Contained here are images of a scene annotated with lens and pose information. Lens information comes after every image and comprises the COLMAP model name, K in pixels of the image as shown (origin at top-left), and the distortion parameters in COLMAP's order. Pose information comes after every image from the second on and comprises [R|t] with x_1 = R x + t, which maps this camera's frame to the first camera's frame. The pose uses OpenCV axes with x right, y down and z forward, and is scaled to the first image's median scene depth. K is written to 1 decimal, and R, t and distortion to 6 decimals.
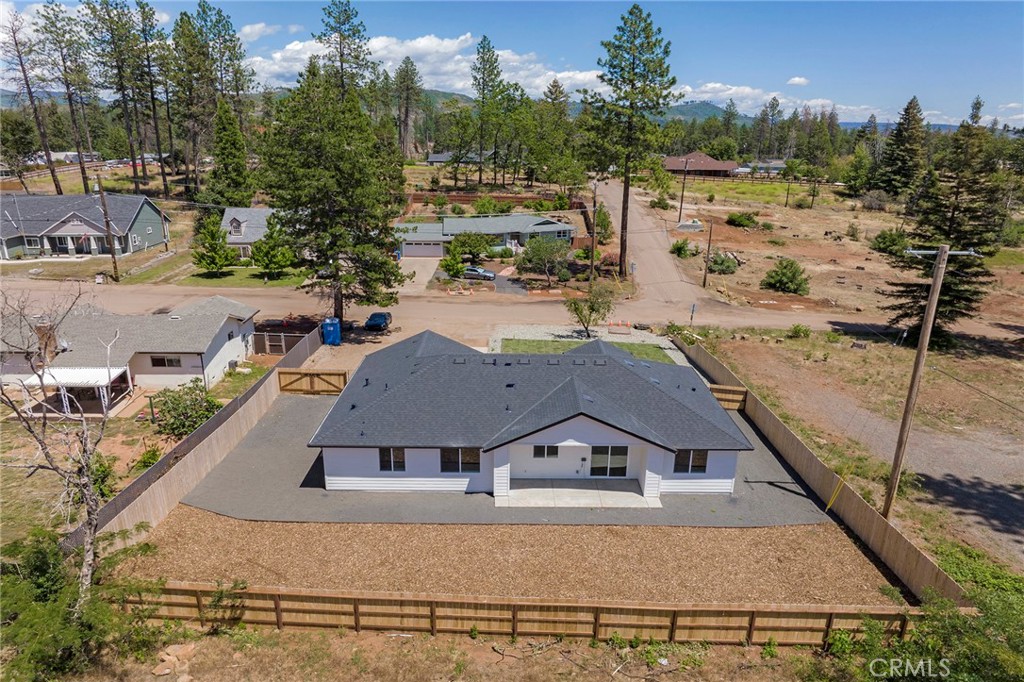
lens RADIAL K [[692.6, 0, 508.6], [0, 692.6, 412.5], [0, 0, 1]] dist [-0.038221, 0.004633]
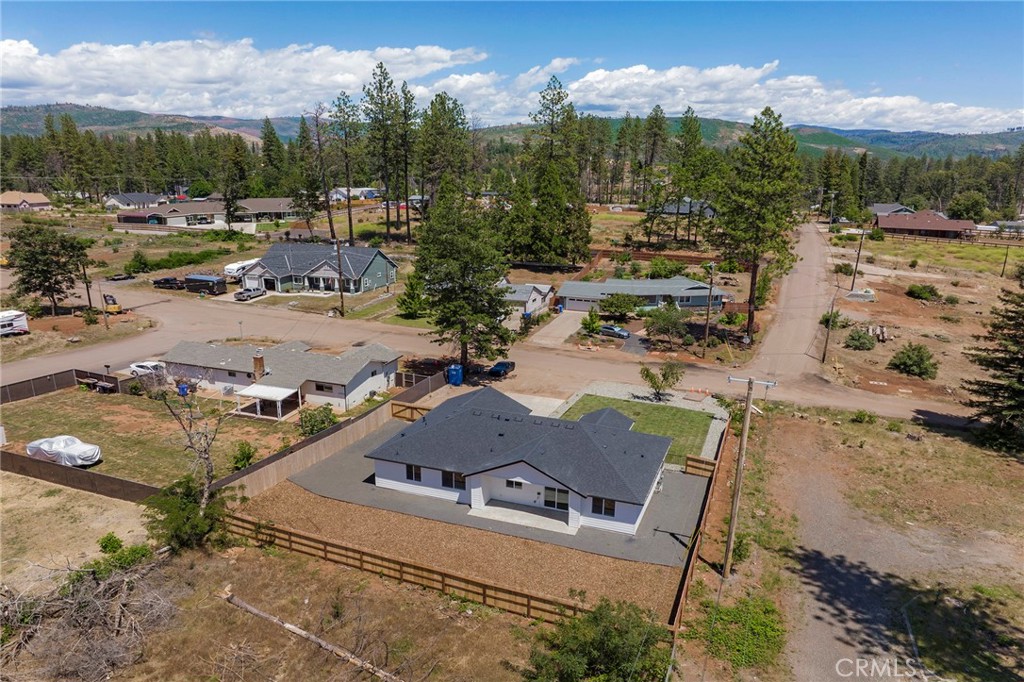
lens RADIAL K [[692.6, 0, 508.6], [0, 692.6, 412.5], [0, 0, 1]] dist [-0.038221, 0.004633]
pose [[0.932421, 0.119448, -0.341063, 0.358879], [-0.132161, 0.991127, -0.014195, -0.047668], [0.336341, 0.058311, 0.939933, -0.253186]]
